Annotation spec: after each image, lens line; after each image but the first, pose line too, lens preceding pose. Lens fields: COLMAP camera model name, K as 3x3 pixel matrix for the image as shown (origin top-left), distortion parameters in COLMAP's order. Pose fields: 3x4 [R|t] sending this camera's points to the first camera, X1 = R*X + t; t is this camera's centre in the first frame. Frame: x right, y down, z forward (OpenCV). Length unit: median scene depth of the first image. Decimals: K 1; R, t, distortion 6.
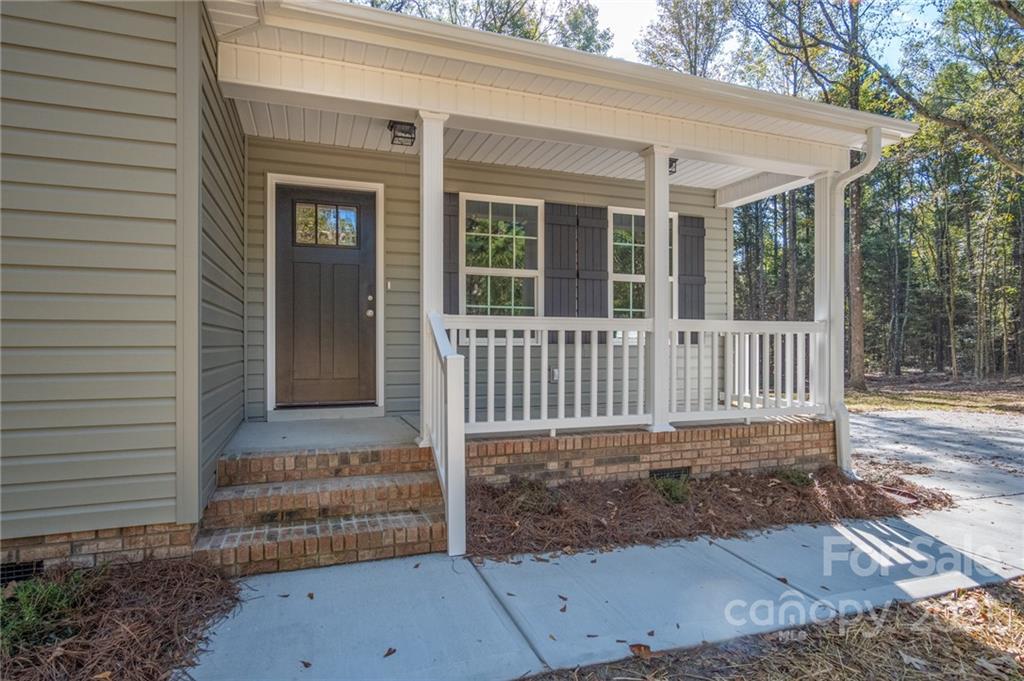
lens RADIAL K [[547.7, 0, 509.0], [0, 547.7, 345.7], [0, 0, 1]] dist [-0.010027, 0.005314]
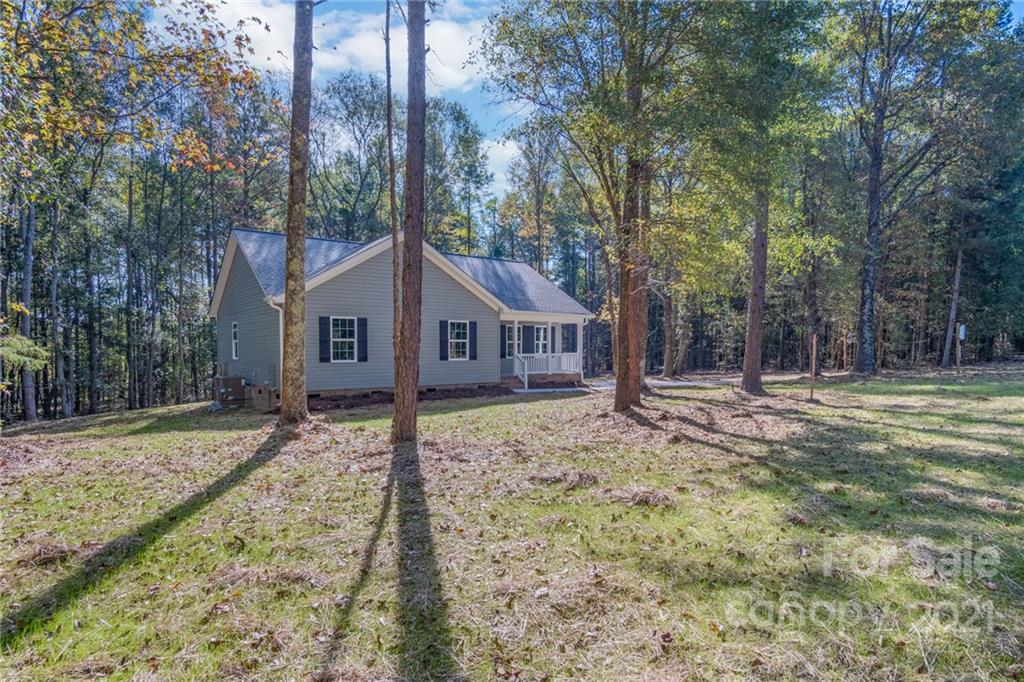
lens RADIAL K [[547.7, 0, 510.1], [0, 547.7, 343.0], [0, 0, 1]] dist [-0.010027, 0.005314]
pose [[0.952106, 0.004806, 0.305729, -1.745356], [-0.006328, 0.999972, 0.003990, -0.171330], [-0.305701, -0.005734, 0.952110, -4.020735]]
